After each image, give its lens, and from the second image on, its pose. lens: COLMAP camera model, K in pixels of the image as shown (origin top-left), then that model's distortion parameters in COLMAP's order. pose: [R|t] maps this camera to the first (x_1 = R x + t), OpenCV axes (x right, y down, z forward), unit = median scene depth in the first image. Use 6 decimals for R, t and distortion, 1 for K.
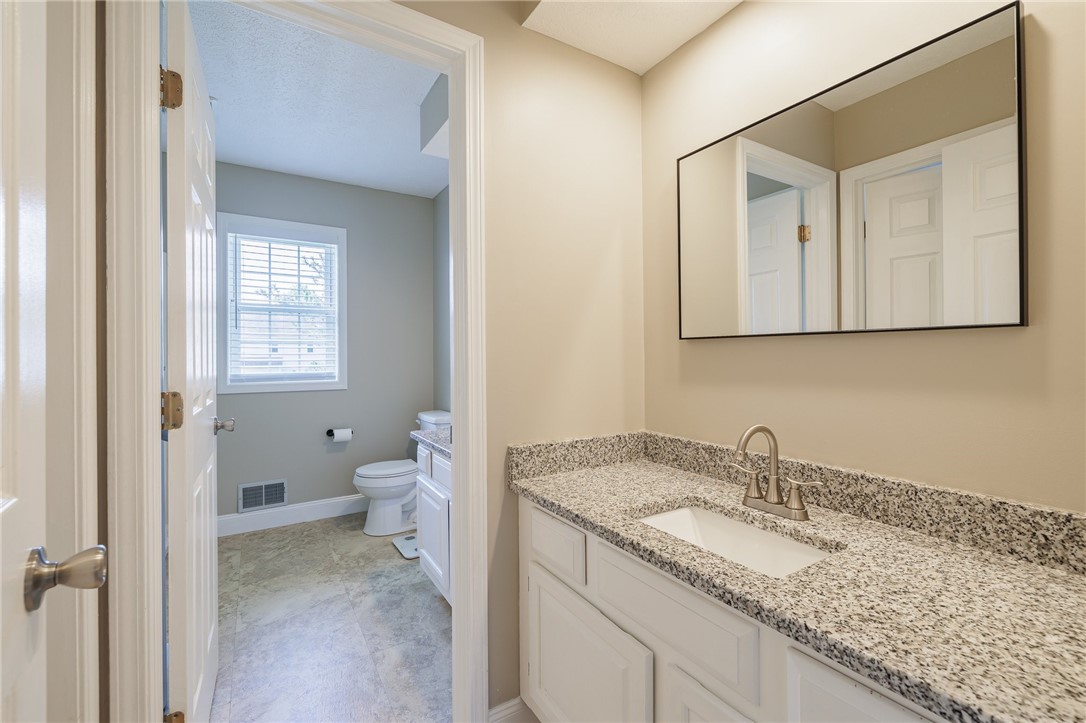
lens RADIAL K [[456.7, 0, 544.0], [0, 456.7, 356.1], [0, 0, 1]] dist [-0.003093, -0.000182]
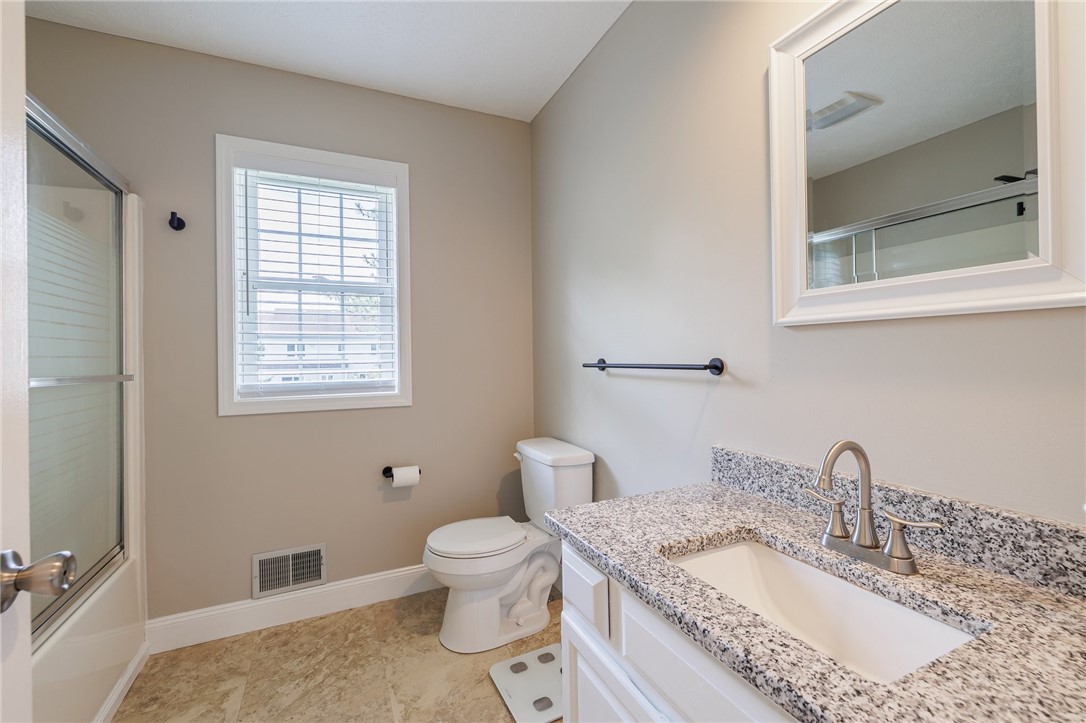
lens RADIAL K [[456.7, 0, 541.5], [0, 456.7, 359.4], [0, 0, 1]] dist [-0.003093, -0.000182]
pose [[0.992081, -0.007542, -0.125371, -0.172518], [0.008224, 0.999954, 0.004924, 0.004119], [0.125328, -0.005916, 0.992098, 0.393612]]
